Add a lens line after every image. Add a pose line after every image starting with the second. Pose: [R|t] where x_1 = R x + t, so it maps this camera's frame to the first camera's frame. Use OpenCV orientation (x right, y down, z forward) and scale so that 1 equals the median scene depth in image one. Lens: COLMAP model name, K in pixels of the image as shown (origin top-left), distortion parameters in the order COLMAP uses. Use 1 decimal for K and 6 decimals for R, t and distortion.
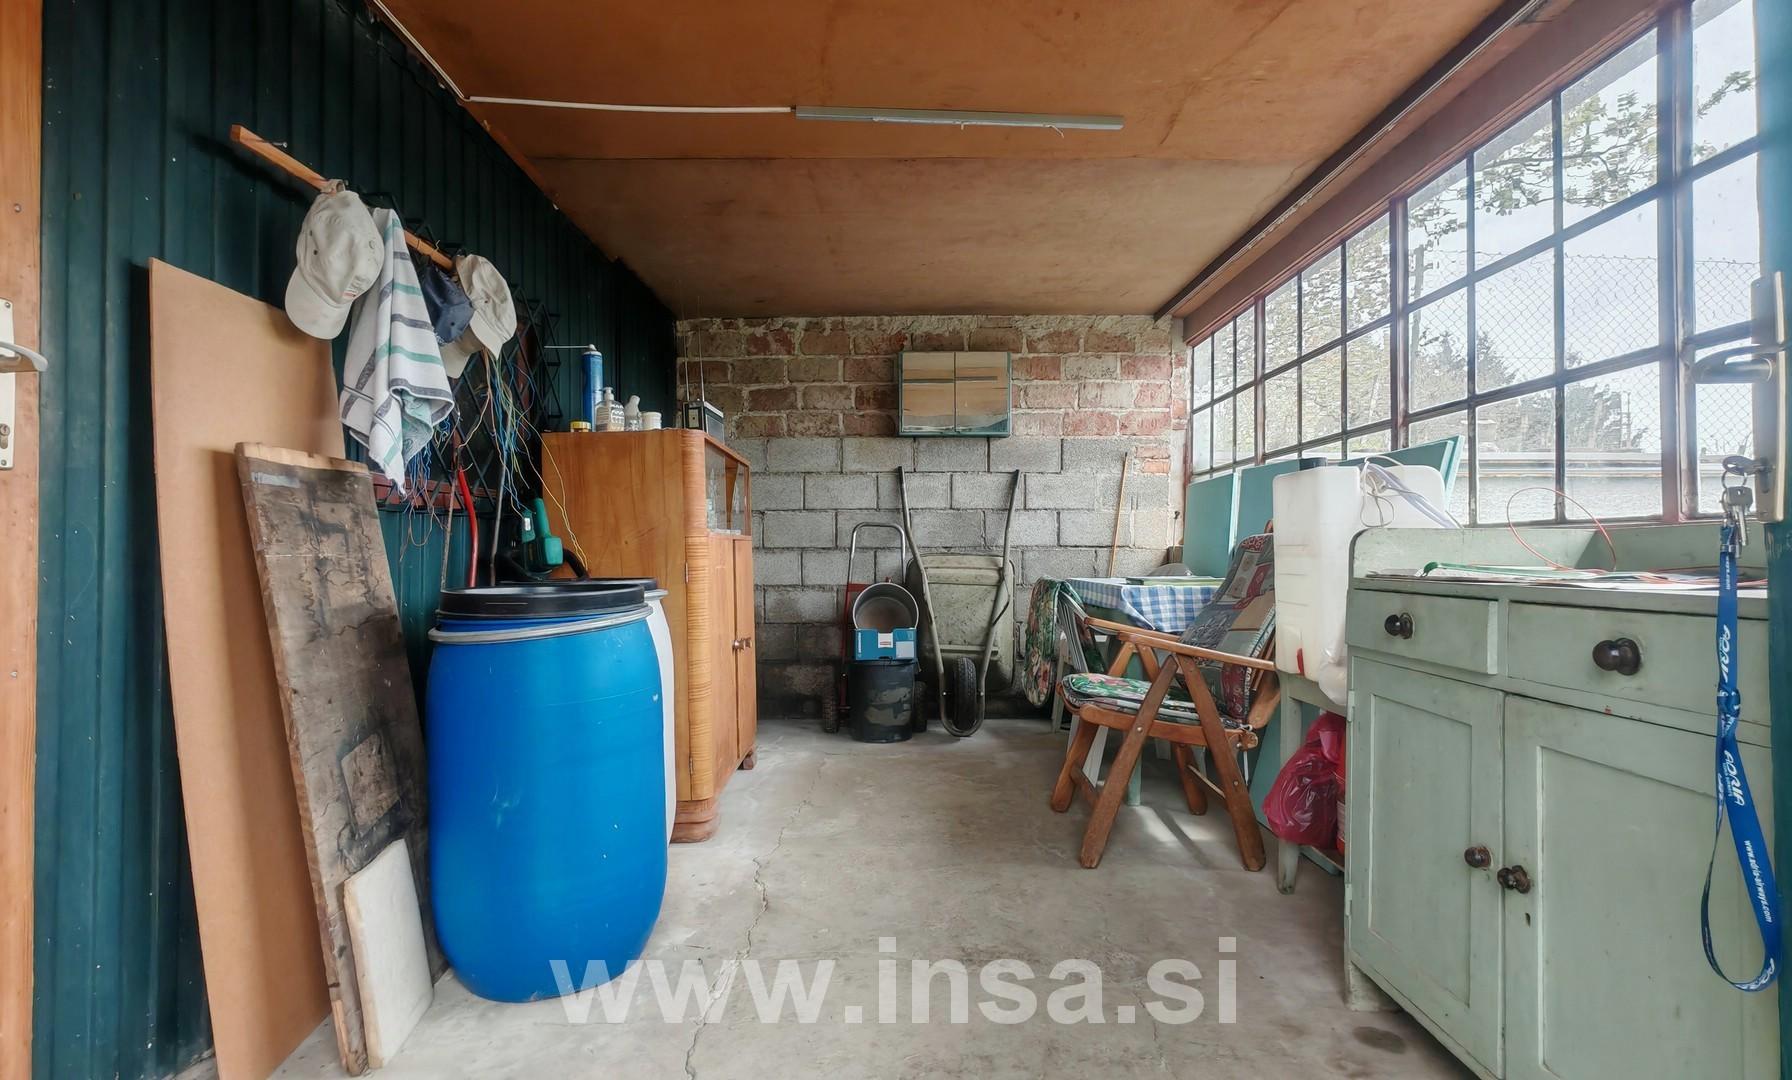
lens RADIAL K [[893.7, 0, 896.0], [0, 893.7, 540.0], [0, 0, 1]] dist [0.004518, 0.006799]
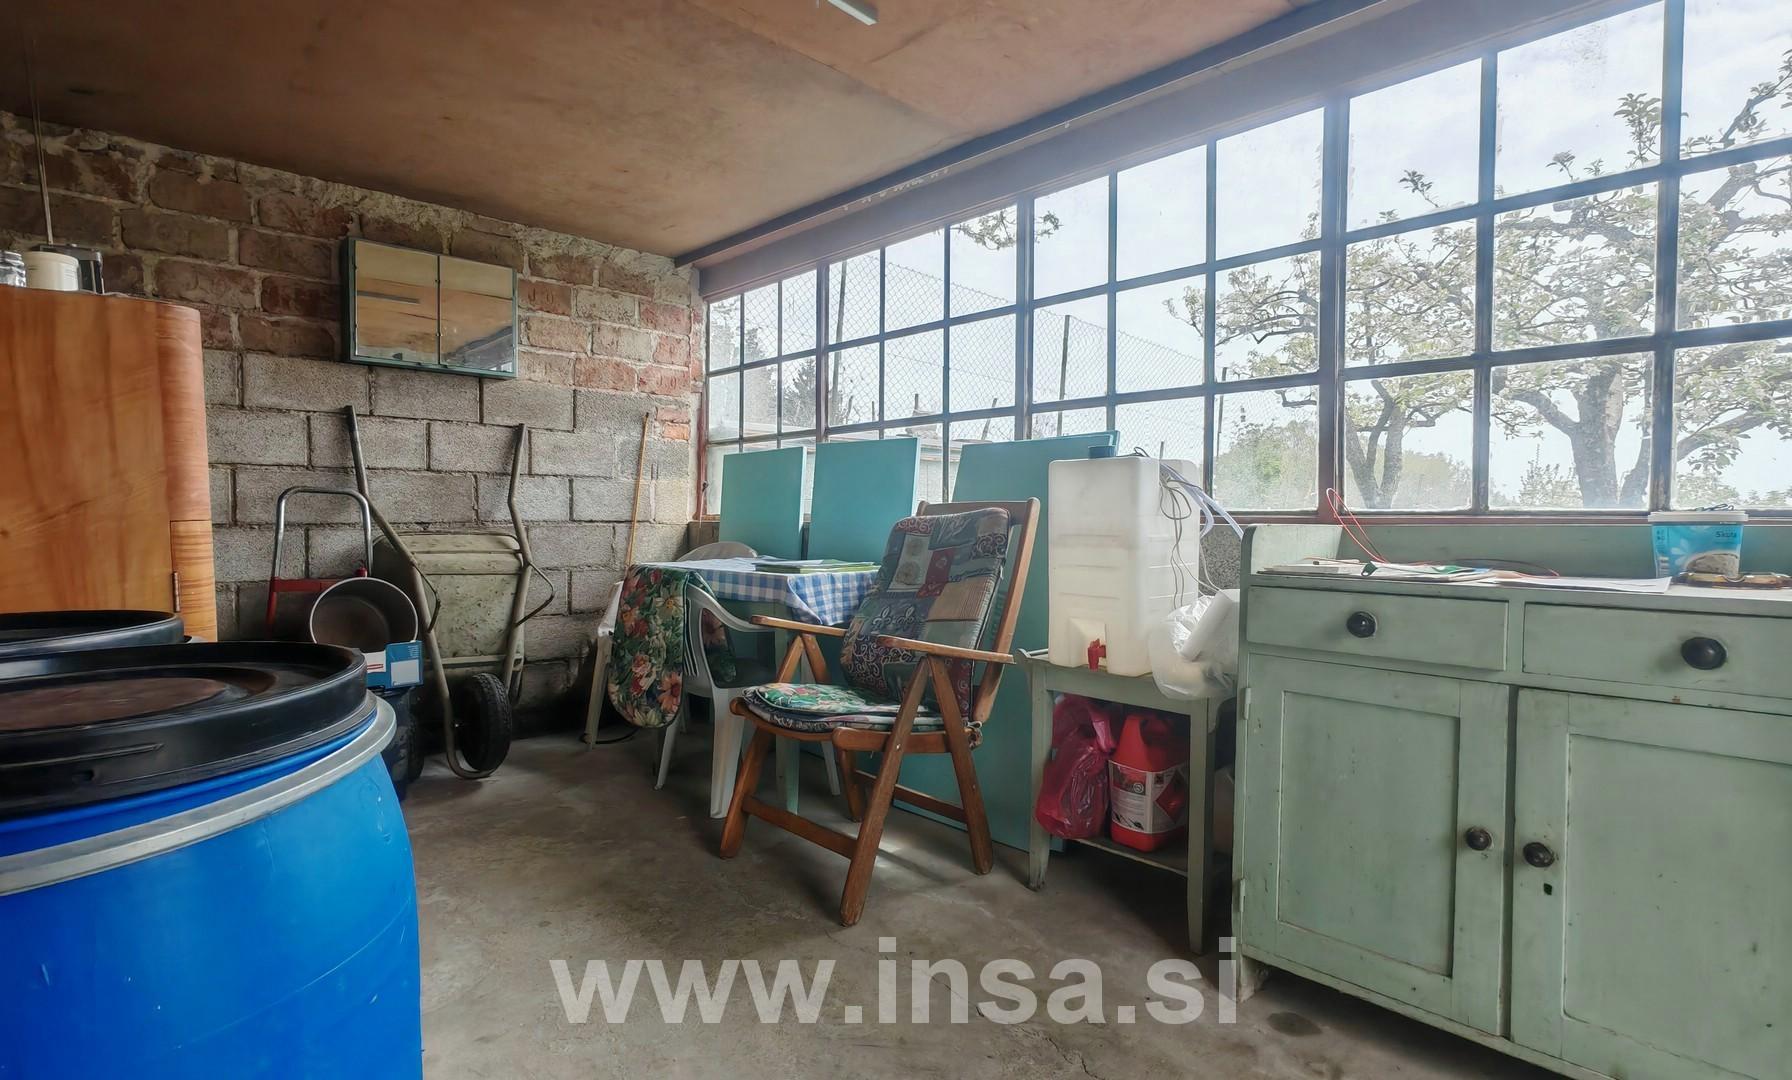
lens RADIAL K [[893.7, 0, 896.0], [0, 893.7, 540.0], [0, 0, 1]] dist [0.004518, 0.006799]
pose [[0.724333, -0.014761, 0.689293, -0.167329], [-0.013696, 0.999265, 0.035791, -0.009334], [-0.689315, -0.035366, 0.723598, 0.204232]]
